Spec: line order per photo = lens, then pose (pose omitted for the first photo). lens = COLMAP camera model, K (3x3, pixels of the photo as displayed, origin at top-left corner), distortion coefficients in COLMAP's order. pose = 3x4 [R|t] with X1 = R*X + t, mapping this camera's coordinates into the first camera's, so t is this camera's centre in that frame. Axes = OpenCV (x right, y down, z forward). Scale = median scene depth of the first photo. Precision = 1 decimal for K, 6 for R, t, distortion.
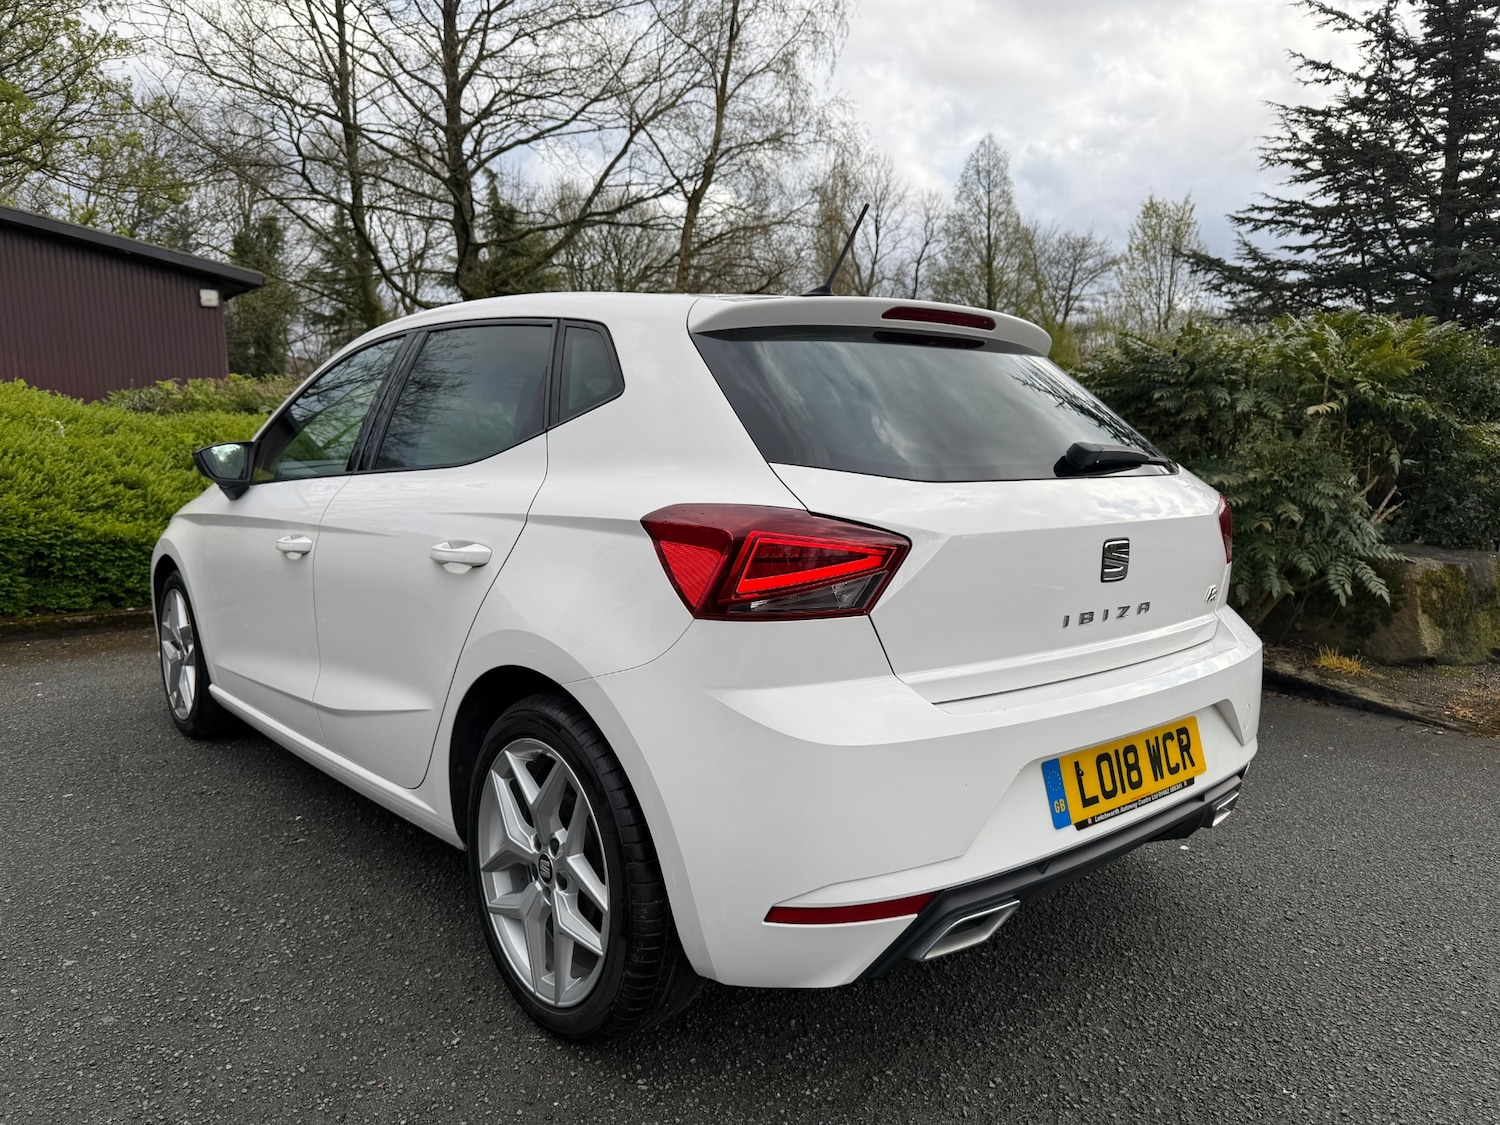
lens RADIAL K [[1067.6, 0, 748.4], [0, 1067.6, 565.2], [0, 0, 1]] dist [0.006822, -0.010434]
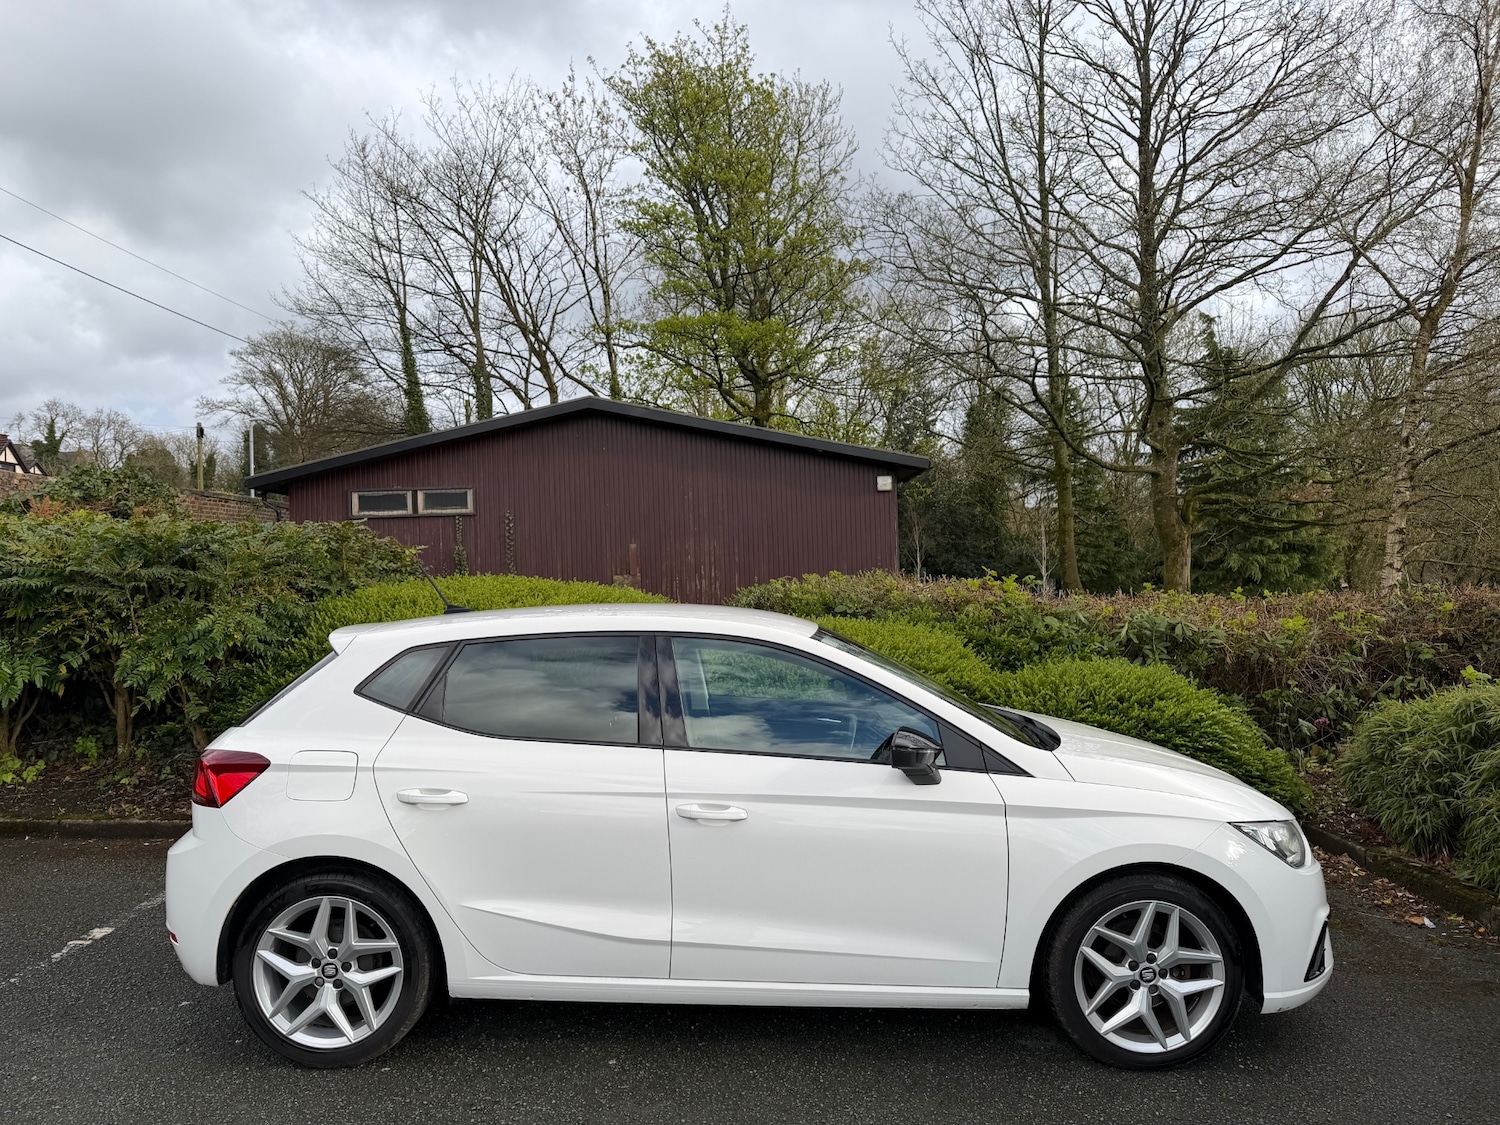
lens RADIAL K [[1053.9, 0, 741.1], [0, 1053.9, 565.5], [0, 0, 1]] dist [0.003647, -0.005891]
pose [[0.775860, -0.011817, -0.630794, 0.106768], [-0.069600, 0.992119, -0.104192, -0.066967], [0.627054, 0.124741, 0.768923, 0.126875]]
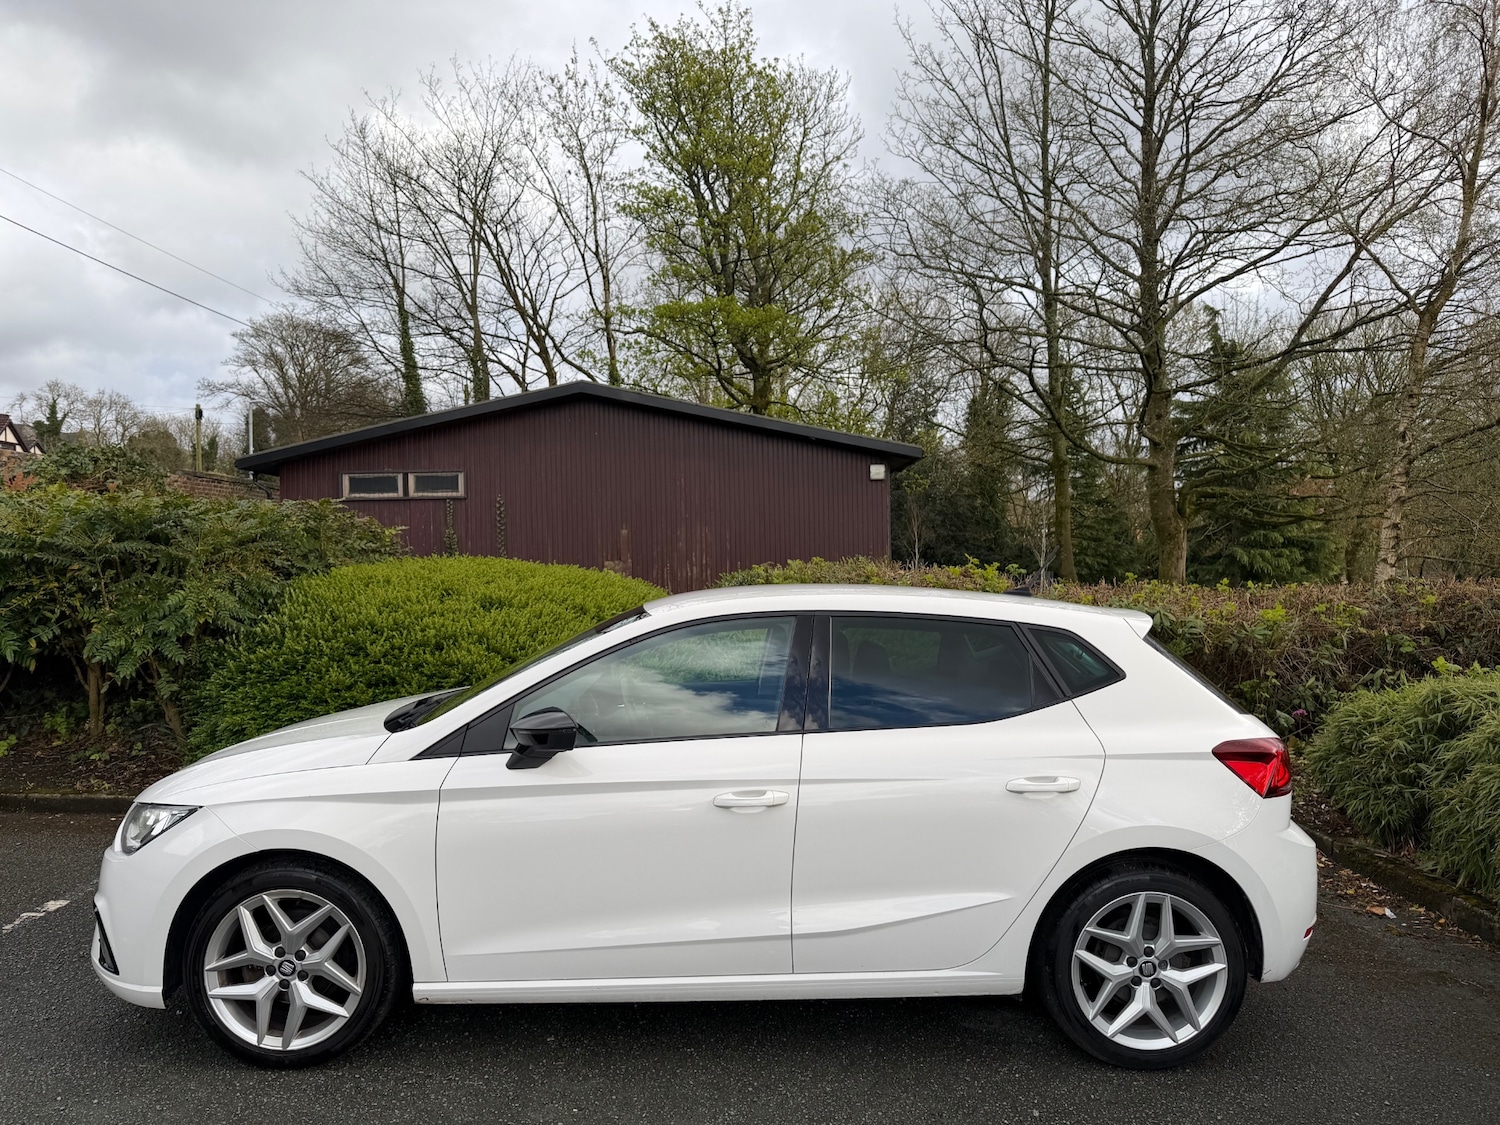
lens RADIAL K [[1055.6, 0, 742.8], [0, 1055.6, 572.0], [0, 0, 1]] dist [-0.002793, -0.000944]
pose [[0.774978, 0.007924, -0.631938, 0.119467], [-0.082420, 0.992649, -0.088629, -0.064018], [0.626591, 0.120770, 0.769934, 0.144061]]
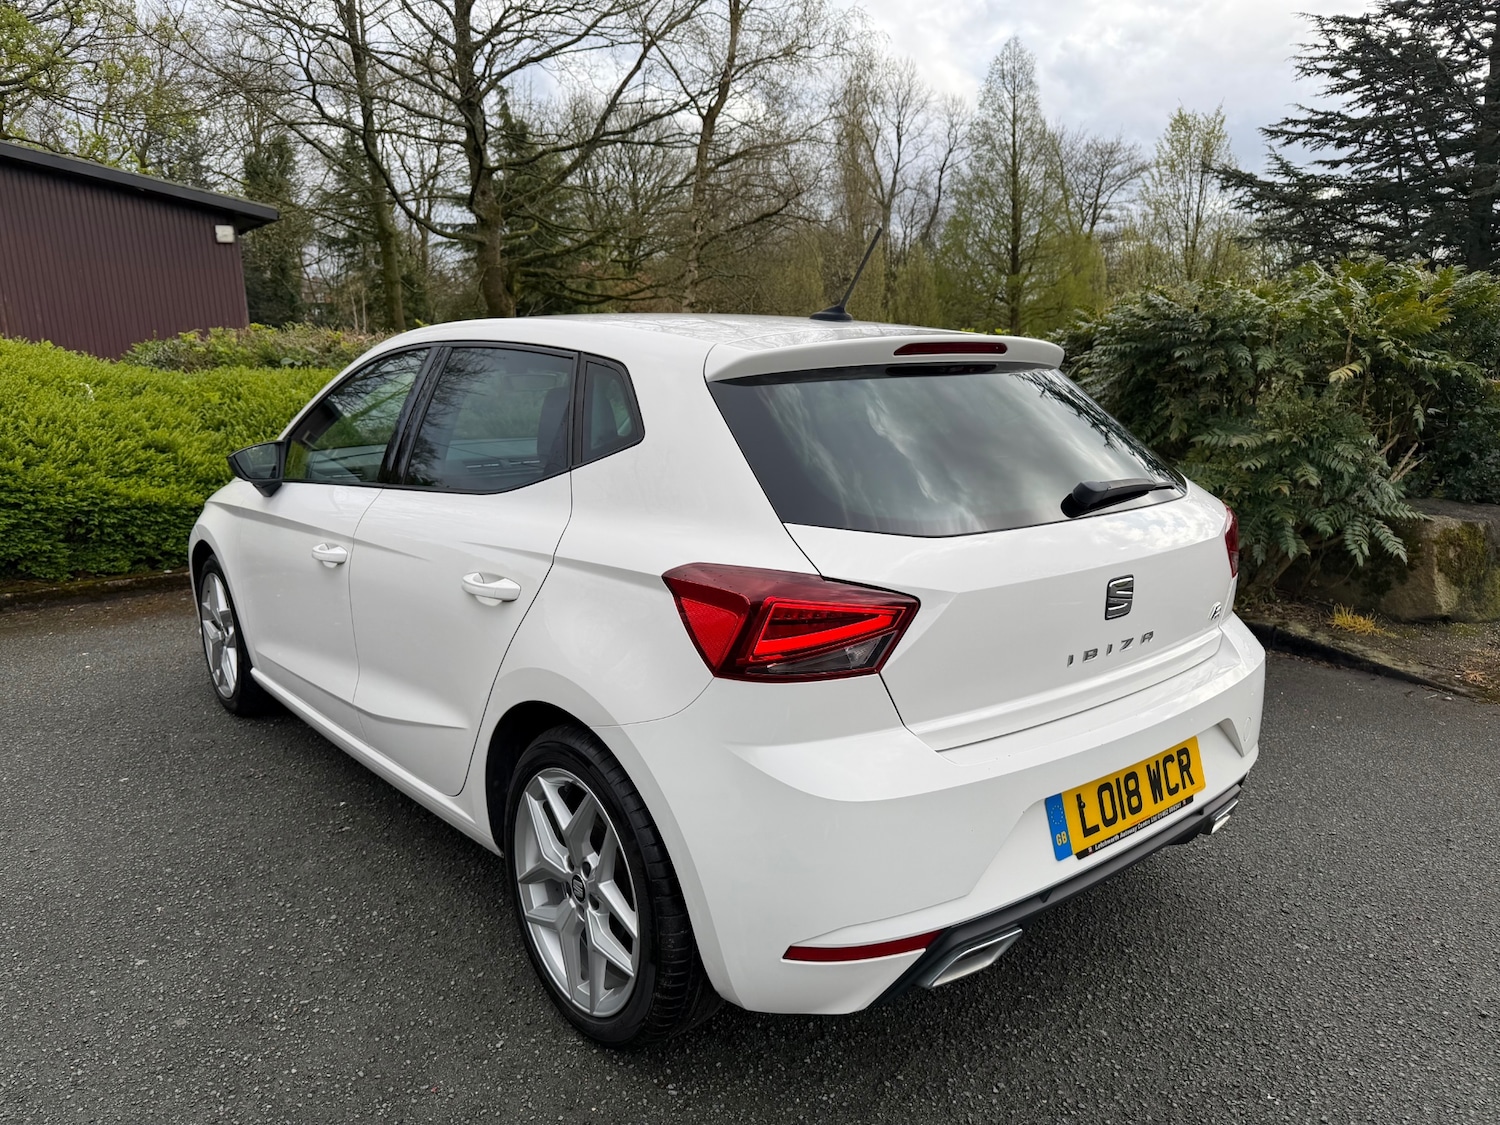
lens RADIAL K [[1068.9, 0, 747.4], [0, 1068.9, 557.9], [0, 0, 1]] dist [0.003115, -0.005404]
pose [[0.999741, -0.008454, -0.021123, 0.000986], [0.009975, 0.997283, 0.072986, -0.028154], [0.020448, -0.073178, 0.997109, -0.009239]]
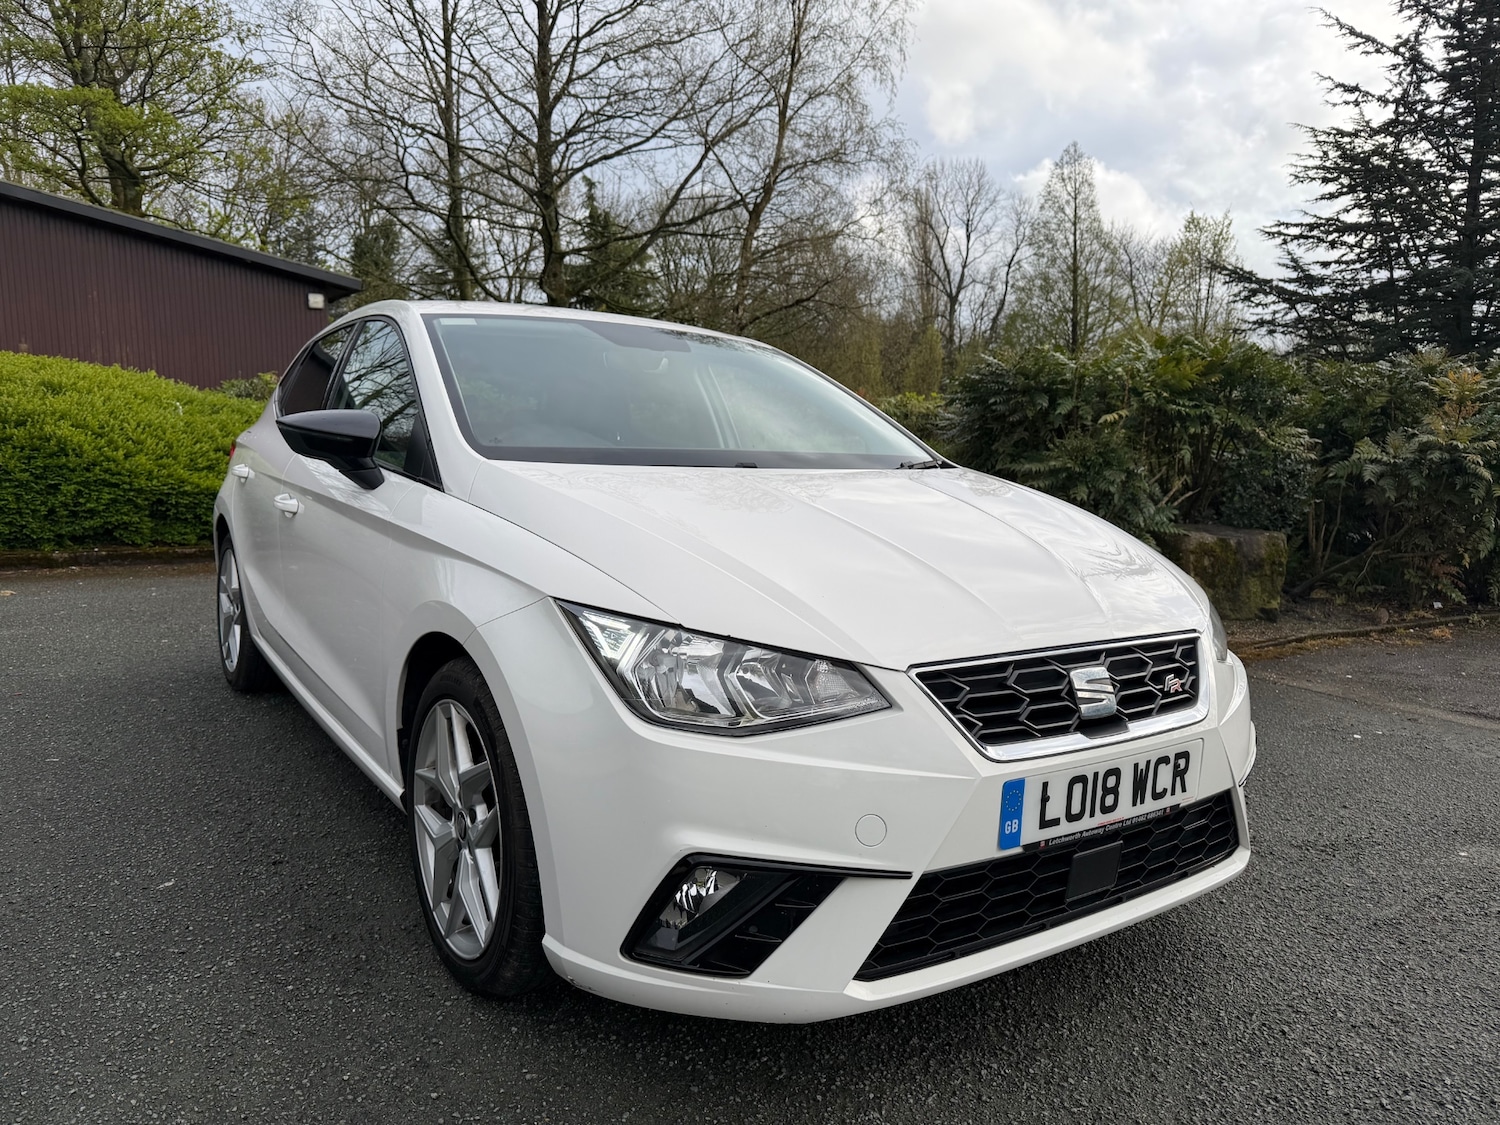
lens RADIAL K [[1075.0, 0, 751.3], [0, 1075.0, 560.3], [0, 0, 1]] dist [0.047111, -0.061721]
pose [[0.994786, 0.033845, -0.096208, 0.136143], [-0.034444, 0.999396, -0.004570, 0.029092], [0.095995, 0.007860, 0.995351, -0.184590]]
